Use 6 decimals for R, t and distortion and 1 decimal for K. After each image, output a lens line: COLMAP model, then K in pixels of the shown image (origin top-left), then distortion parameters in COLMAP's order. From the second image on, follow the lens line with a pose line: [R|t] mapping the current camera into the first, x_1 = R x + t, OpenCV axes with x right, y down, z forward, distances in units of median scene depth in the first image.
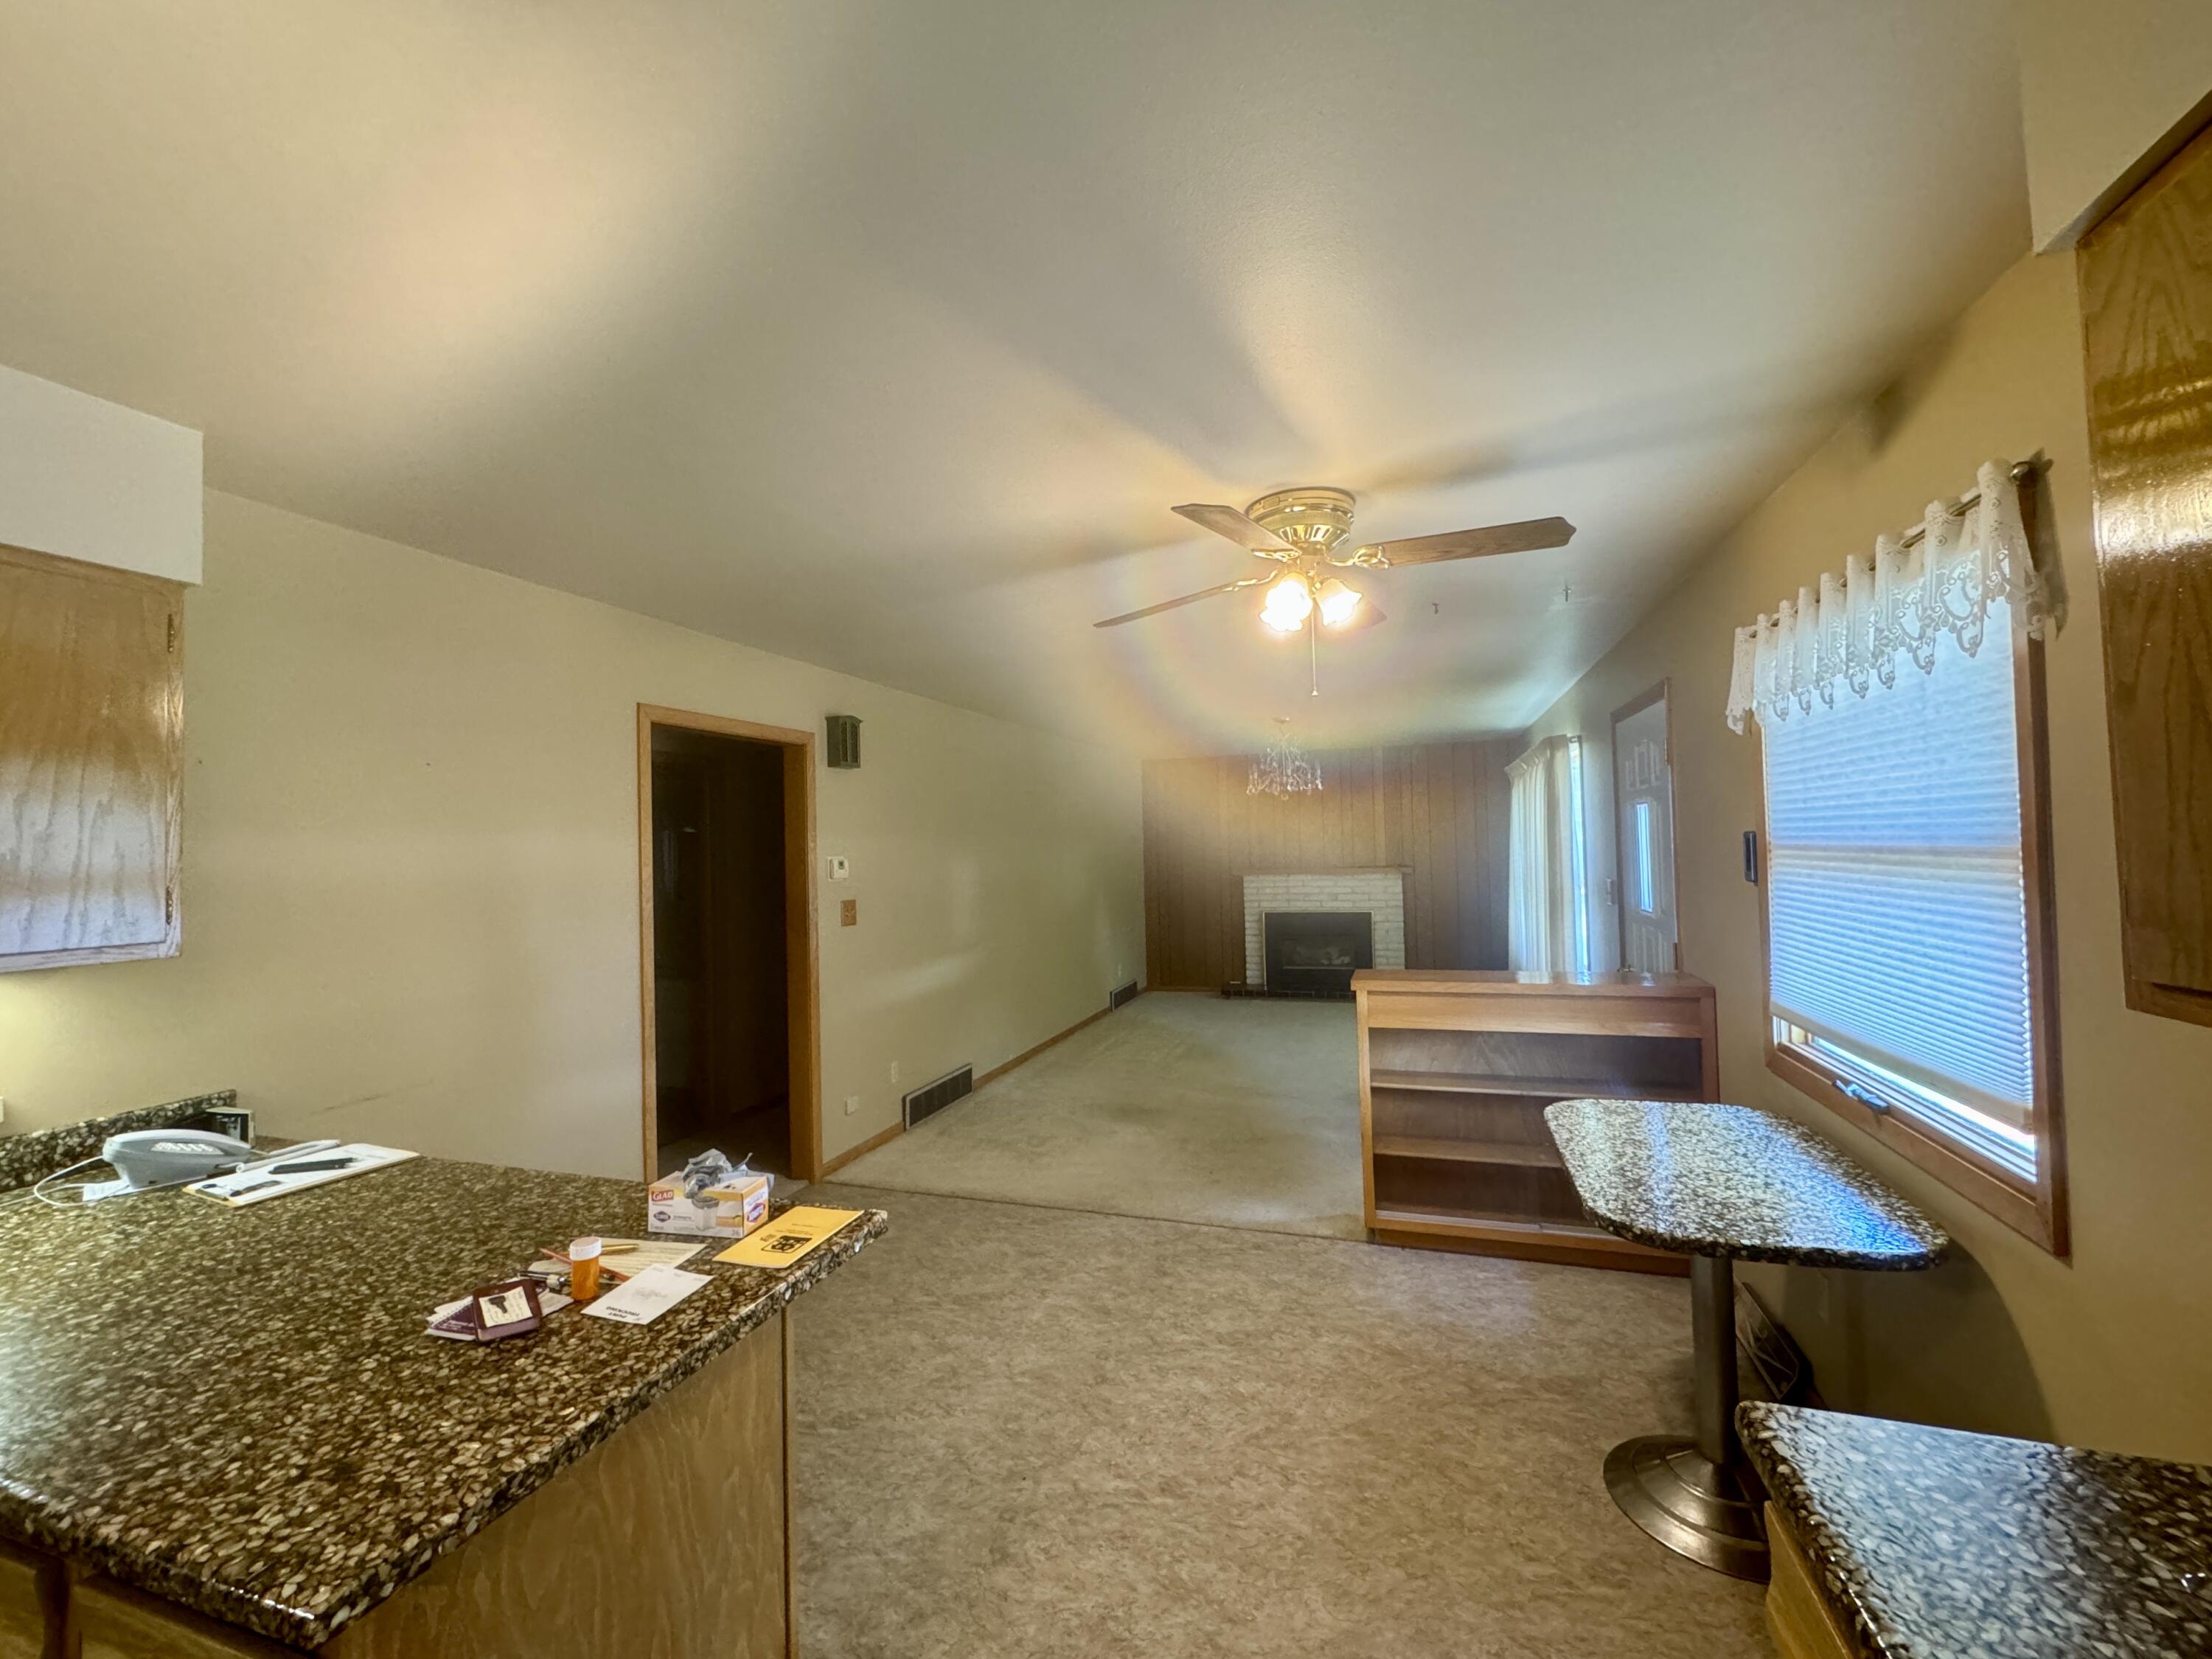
lens RADIAL K [[884.5, 0, 1103.0], [0, 884.5, 821.2], [0, 0, 1]] dist [0.001116, 0.000236]
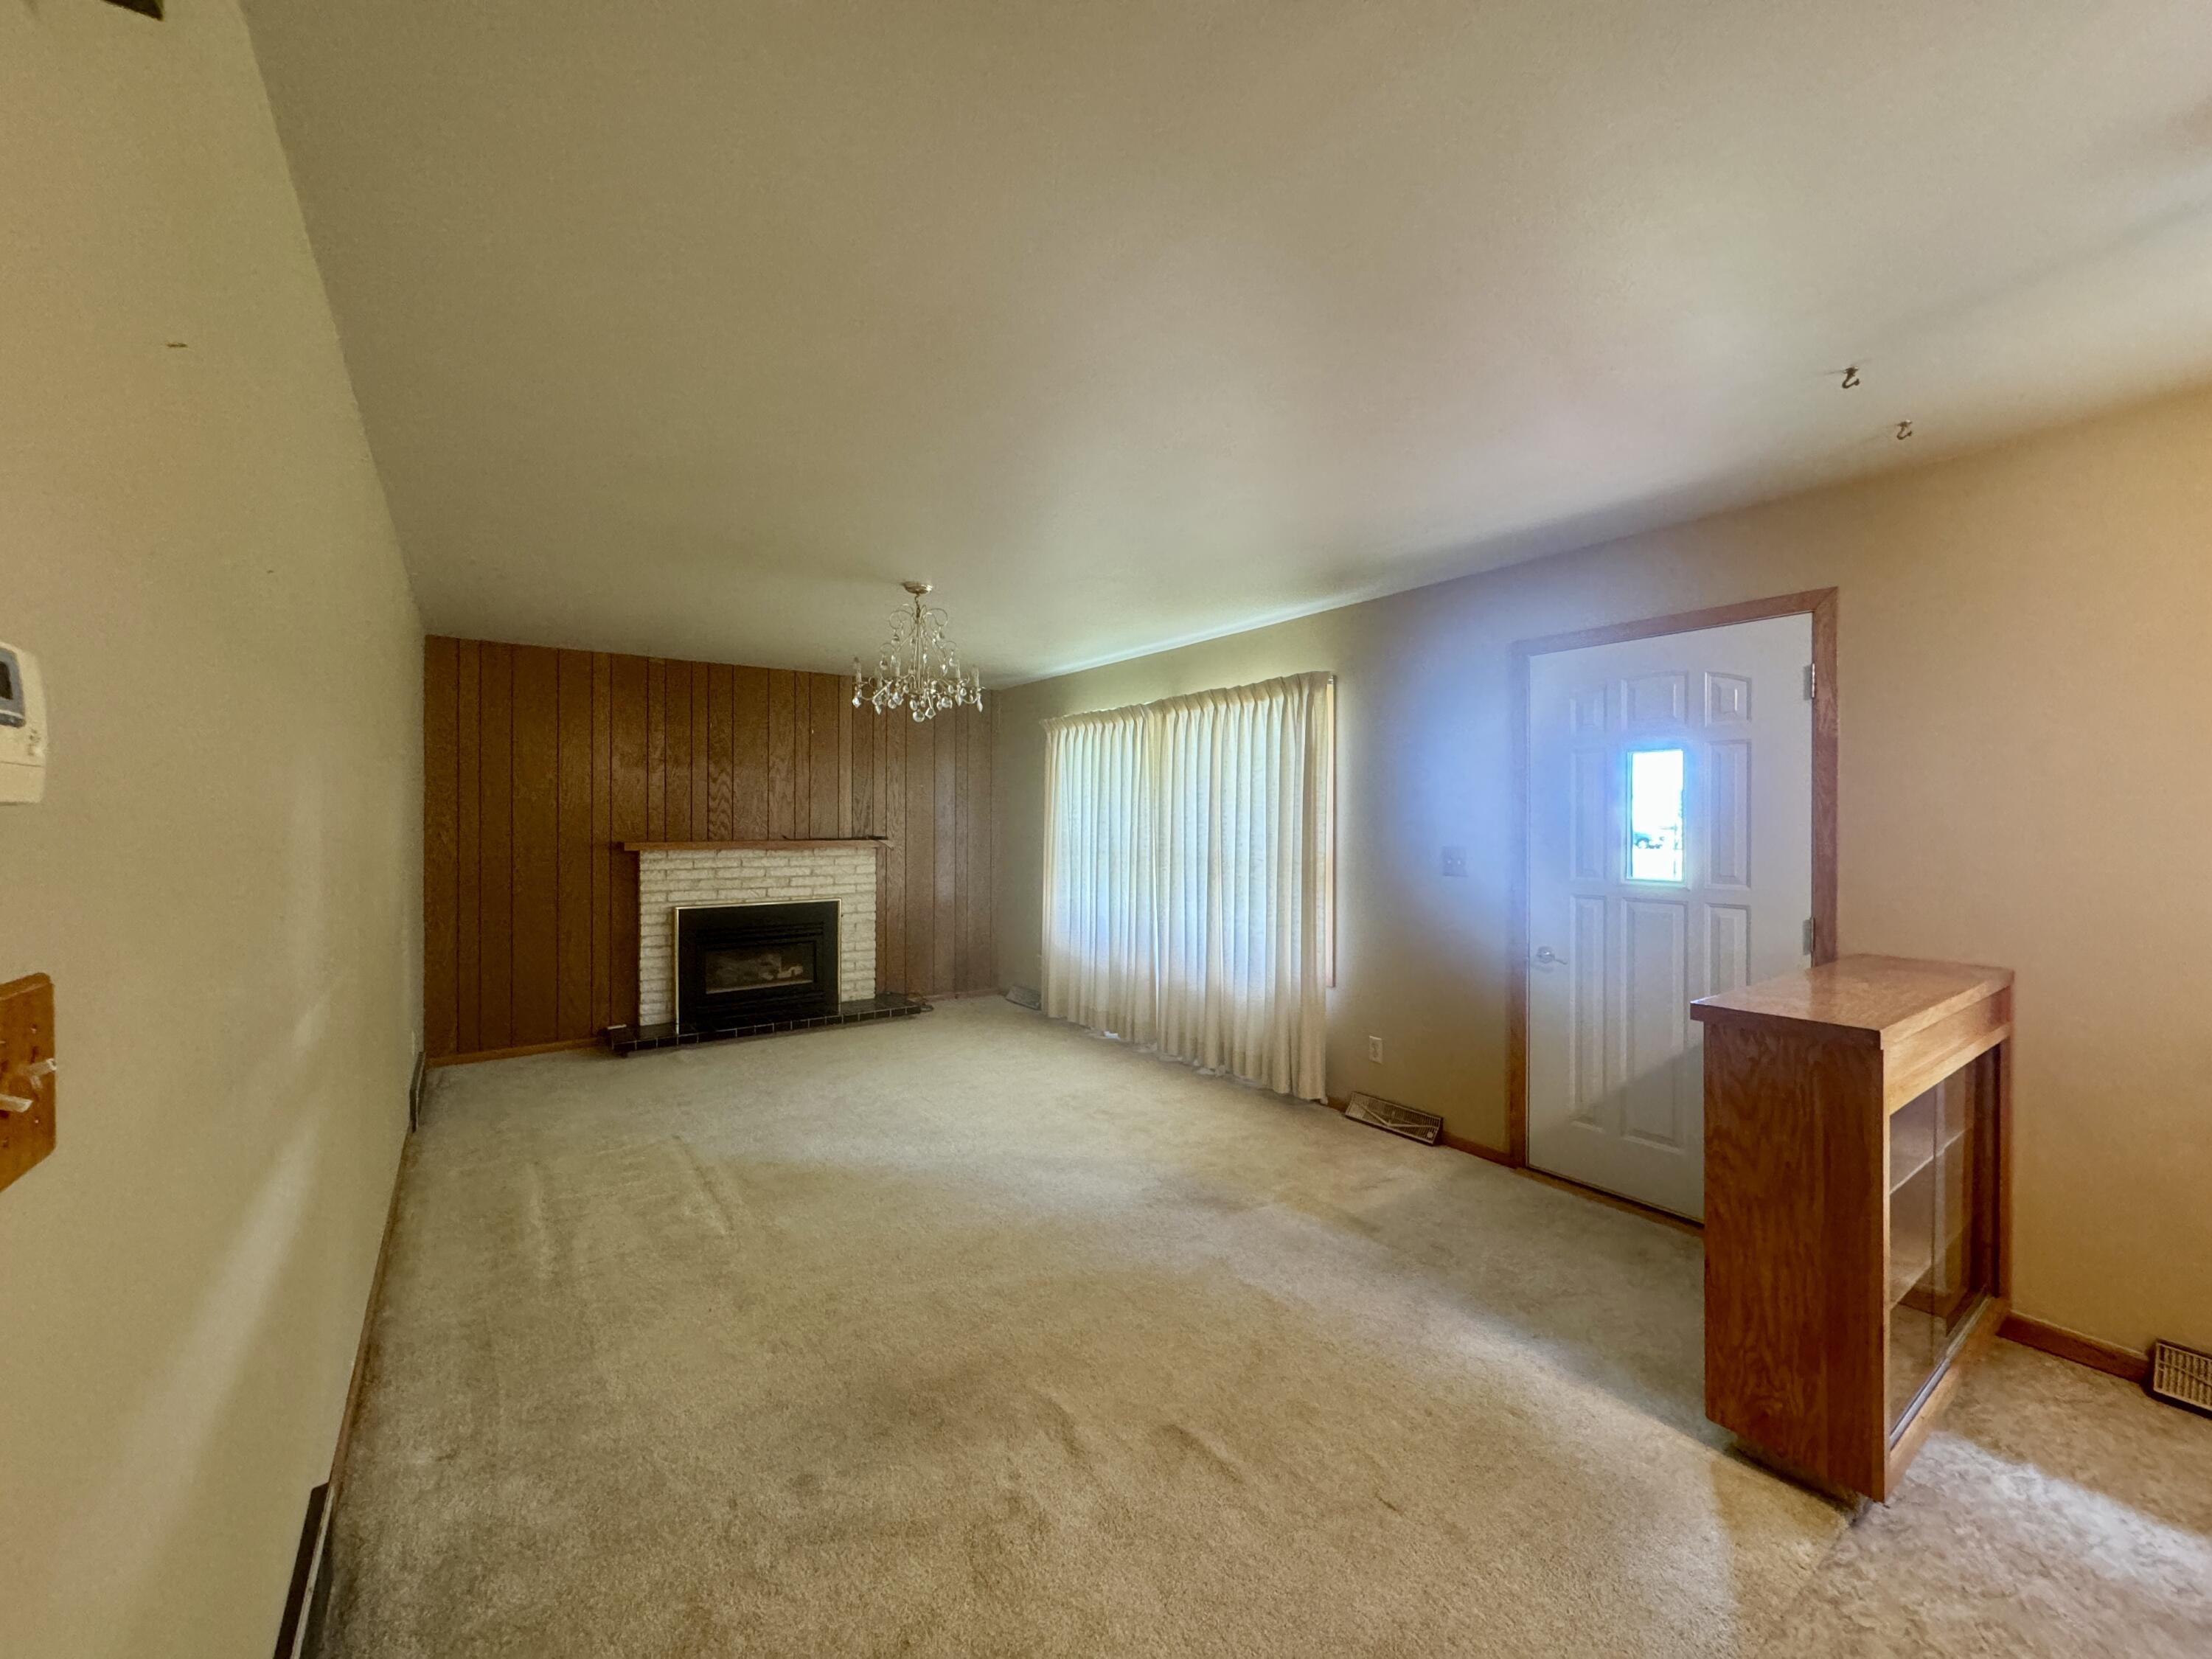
lens RADIAL K [[884.5, 0, 1126.0], [0, 884.5, 839.7], [0, 0, 1]] dist [0.001116, 0.000236]
pose [[0.587528, 0.009251, 0.809151, -0.593286], [-0.043360, 0.998858, 0.020064, 0.116093], [-0.808041, -0.046873, 0.587258, 1.610986]]
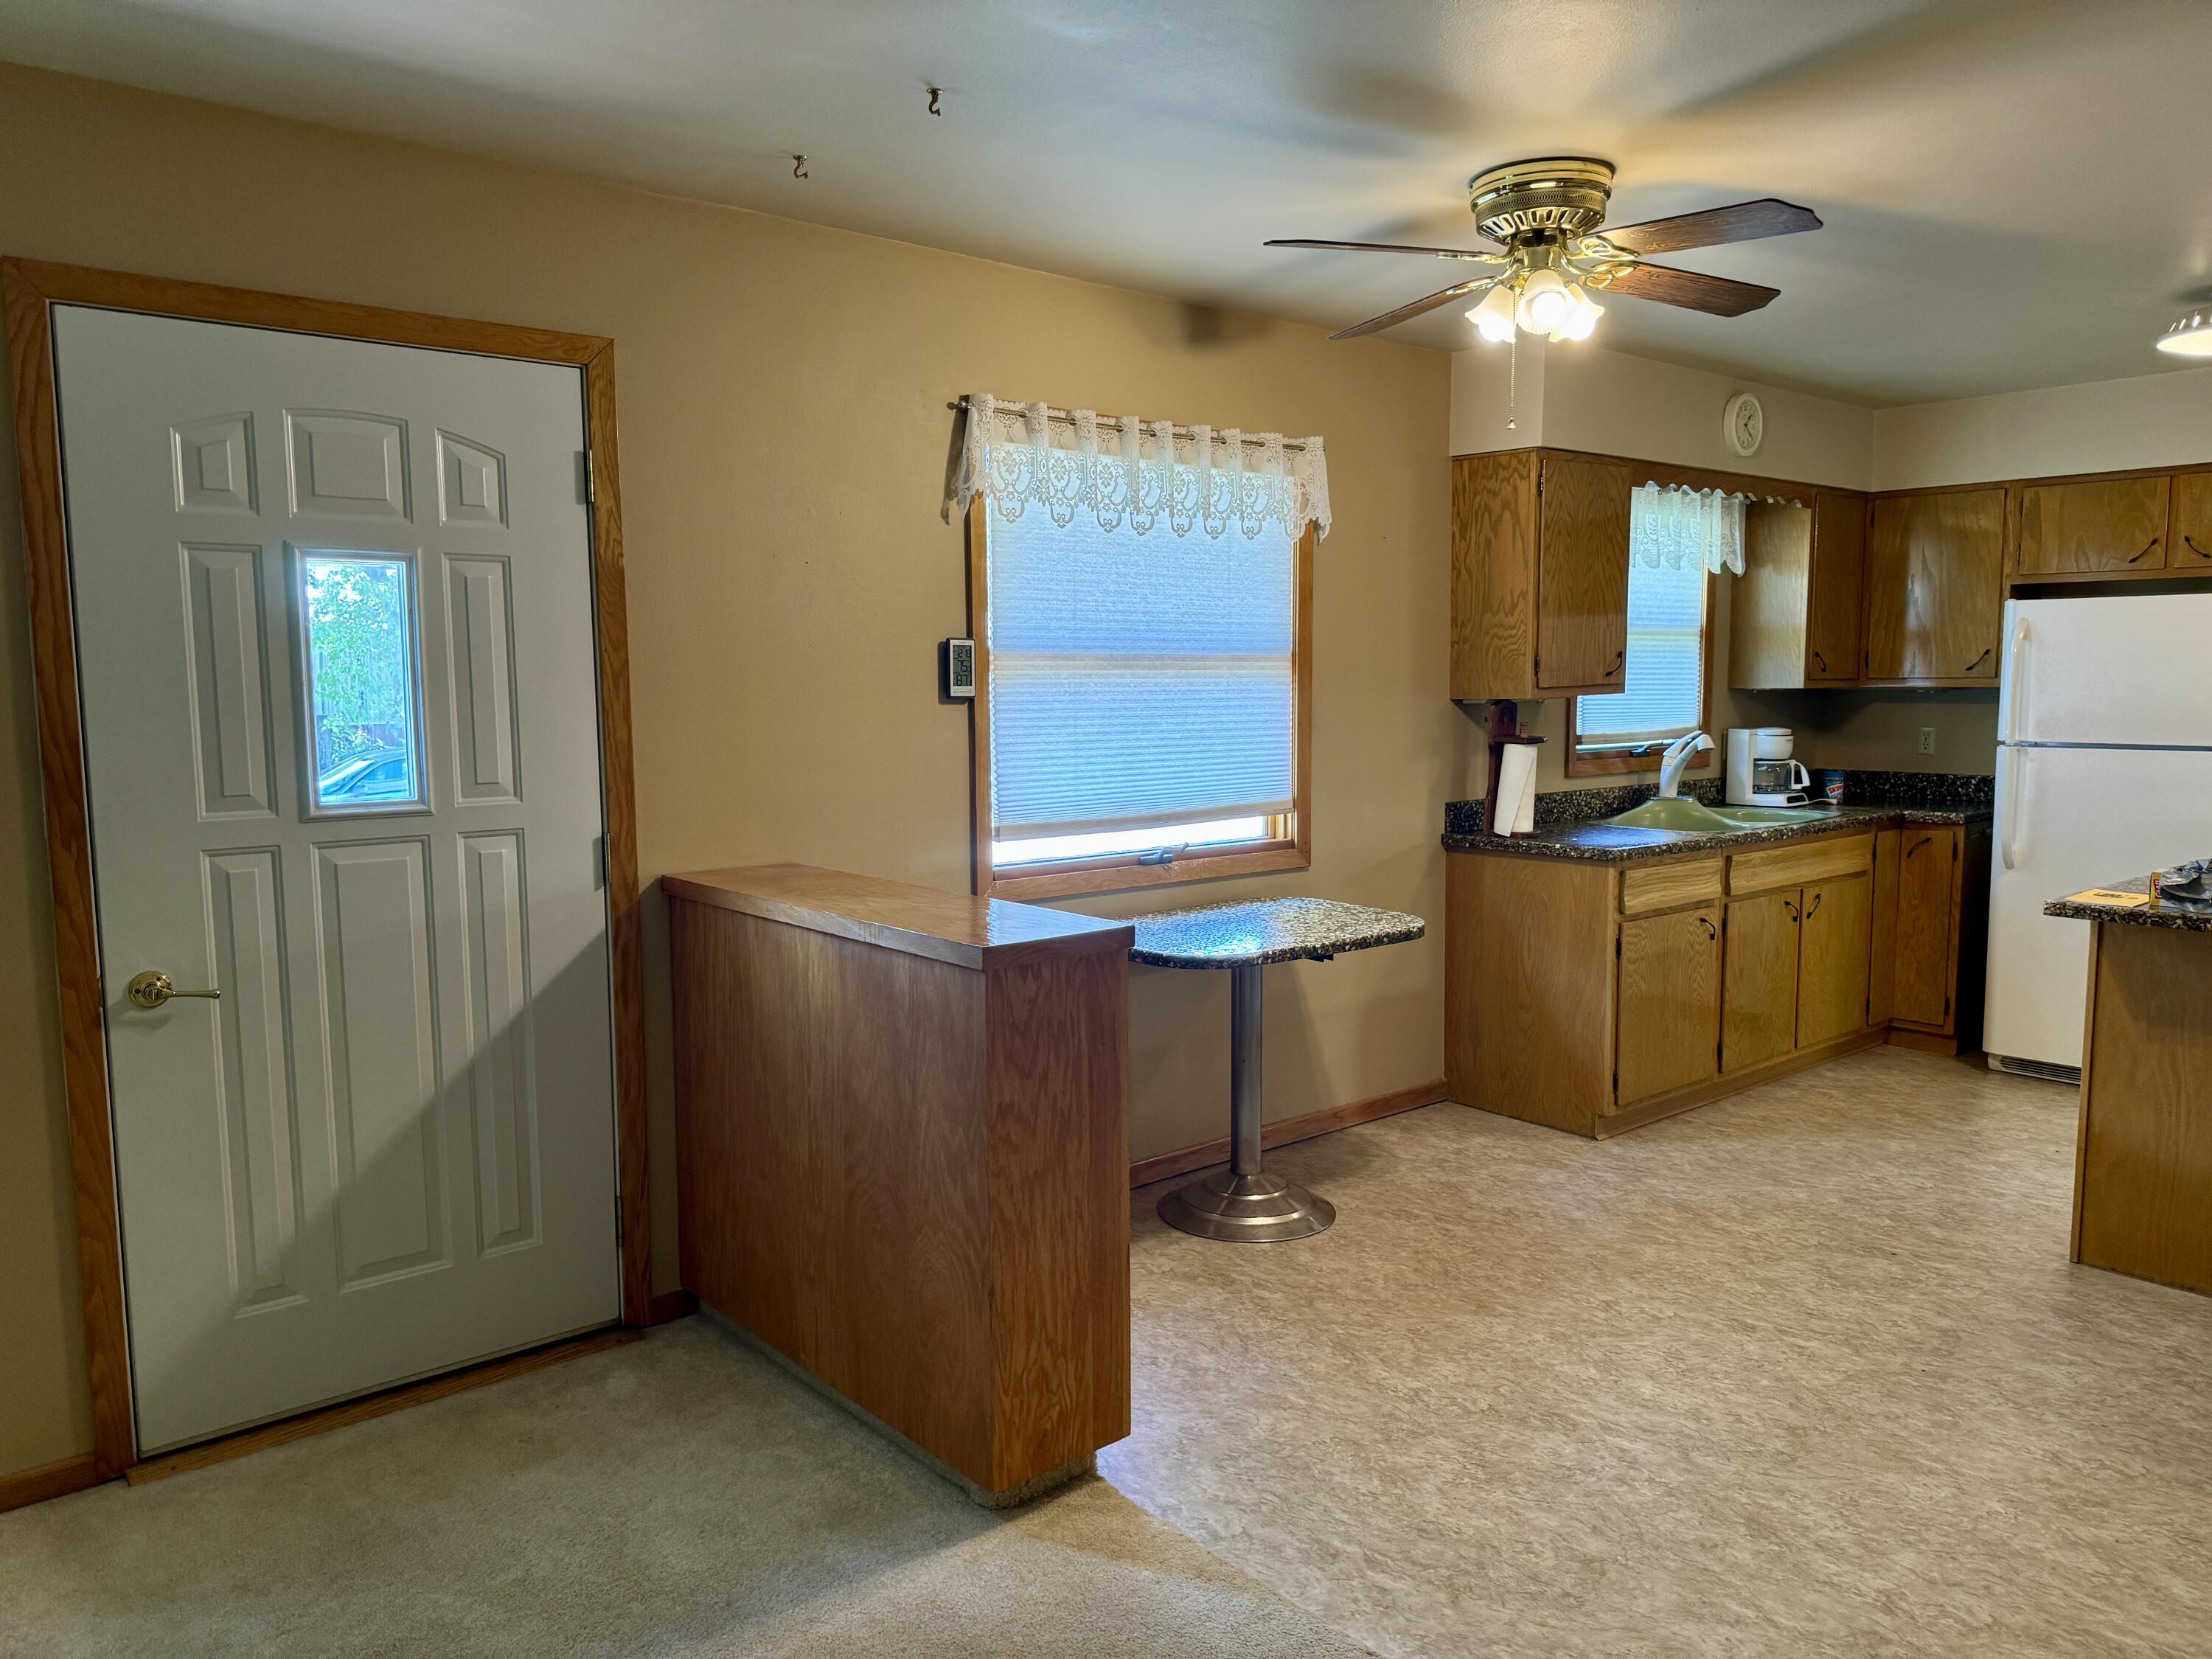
lens RADIAL K [[1566.1, 0, 1040.9], [0, 1566.1, 853.5], [0, 0, 1]] dist [0.030735, -0.051602]
pose [[-0.839546, -0.026038, 0.542664, -0.175720], [0.012598, 0.997649, 0.067358, 0.132564], [-0.543142, 0.063387, -0.837245, 2.586417]]
